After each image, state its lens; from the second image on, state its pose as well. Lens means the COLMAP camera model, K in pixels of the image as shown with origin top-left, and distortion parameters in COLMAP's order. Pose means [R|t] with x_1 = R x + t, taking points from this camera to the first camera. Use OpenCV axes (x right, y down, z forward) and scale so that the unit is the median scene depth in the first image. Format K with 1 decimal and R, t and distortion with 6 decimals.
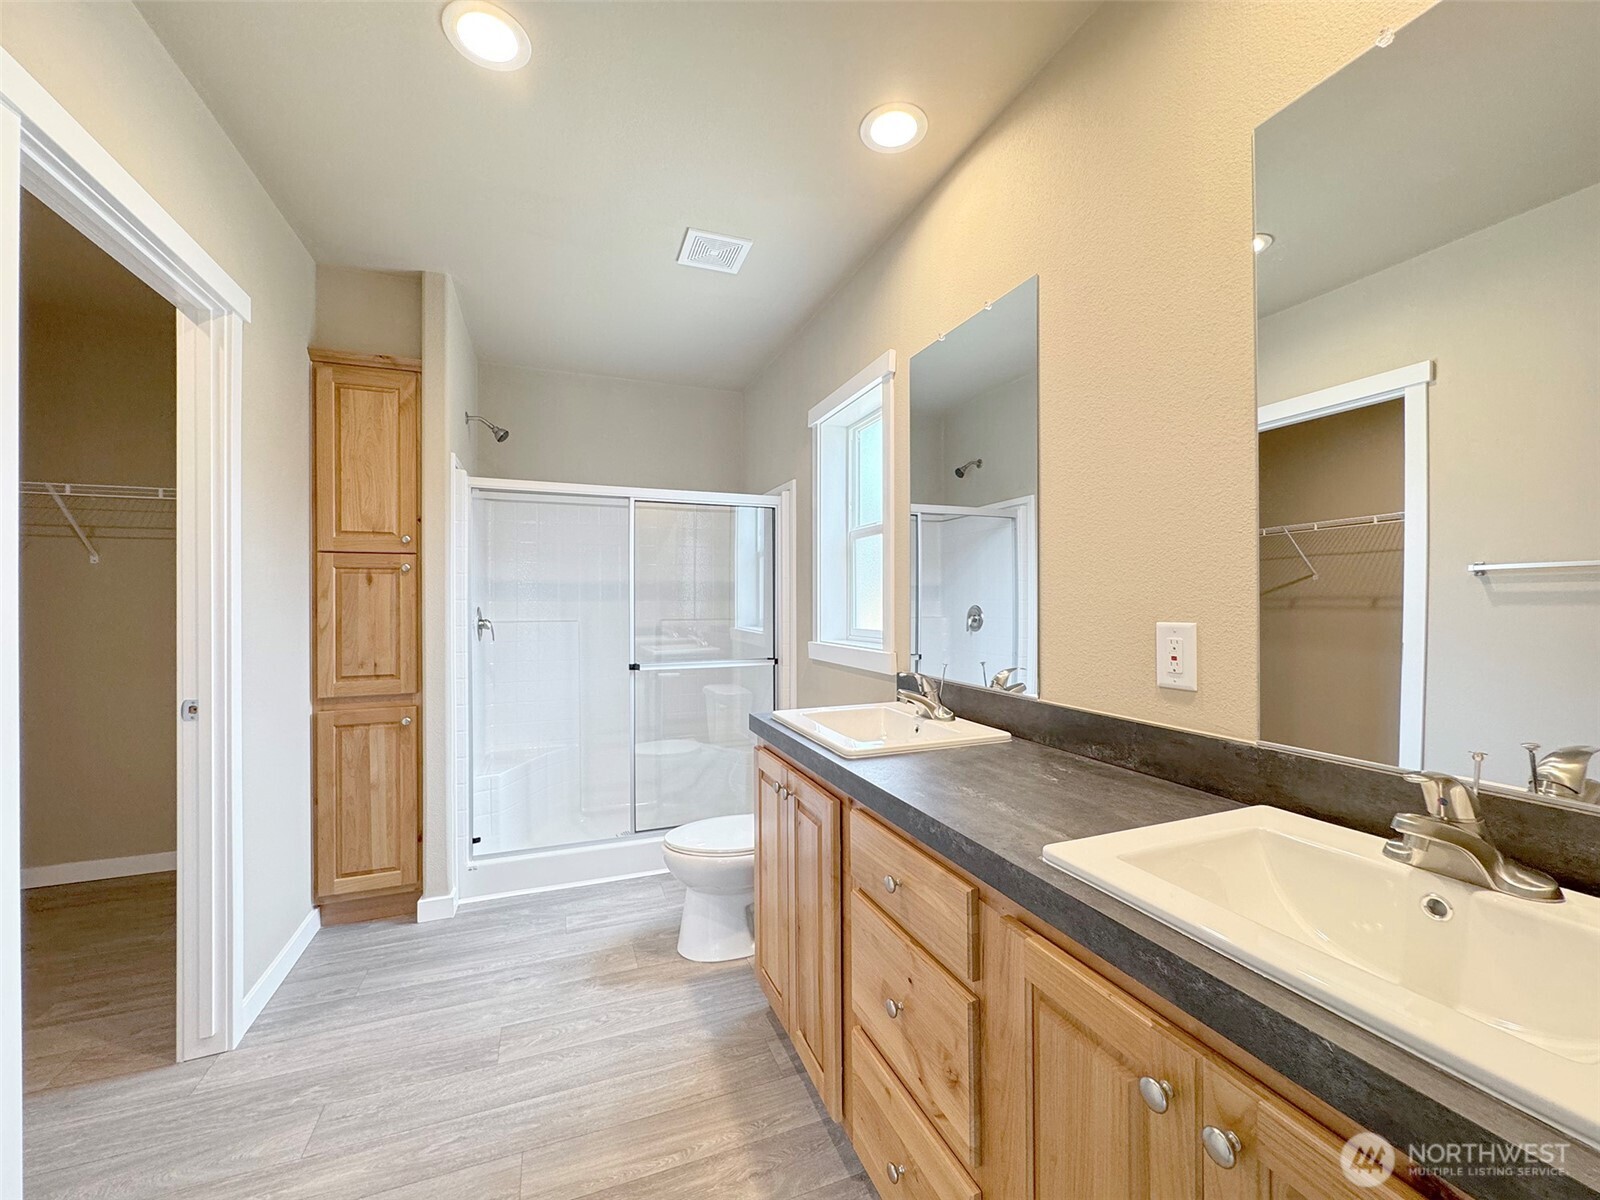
lens RADIAL K [[642.2, 0, 807.9], [0, 642.2, 602.6], [0, 0, 1]] dist [-0.004272, 0.000090]
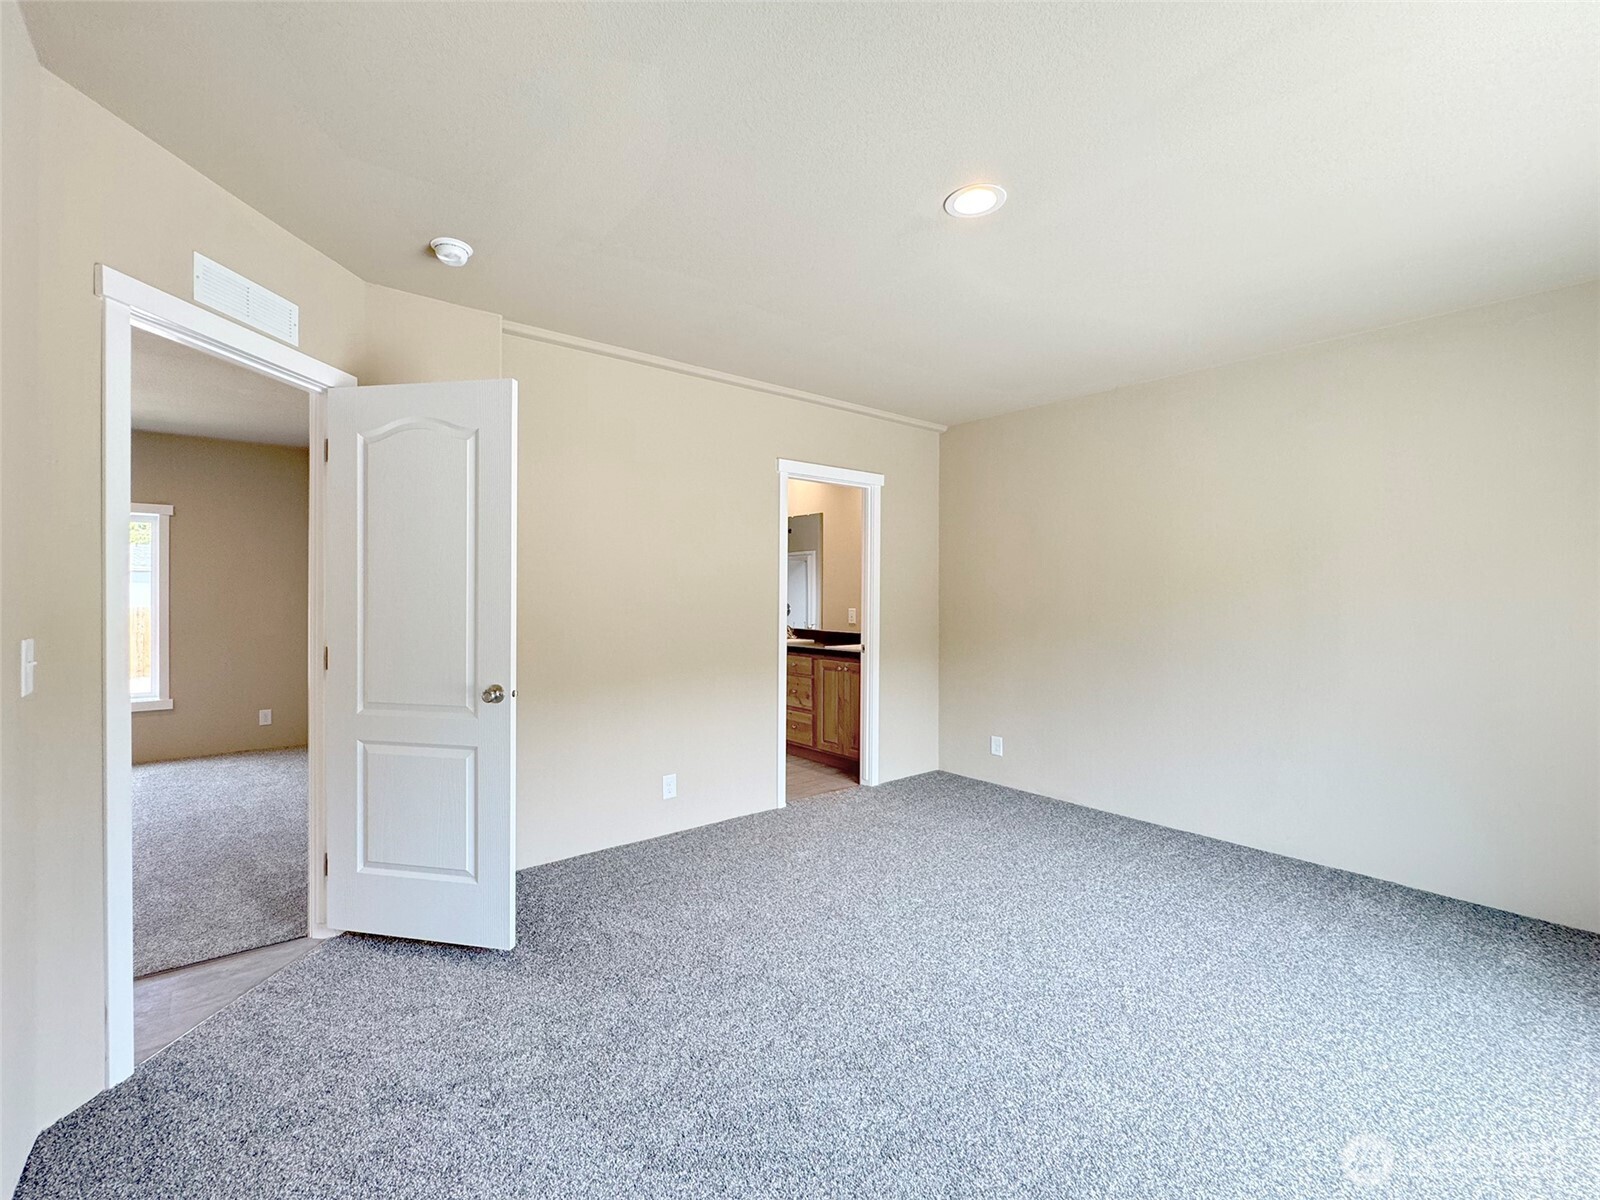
lens RADIAL K [[642.2, 0, 798.1], [0, 642.2, 598.2], [0, 0, 1]] dist [-0.004272, 0.000090]
pose [[0.943586, 0.002722, 0.331116, -0.812926], [-0.005144, 0.999966, 0.006437, -0.041463], [-0.331087, -0.007777, 0.943568, -1.998097]]
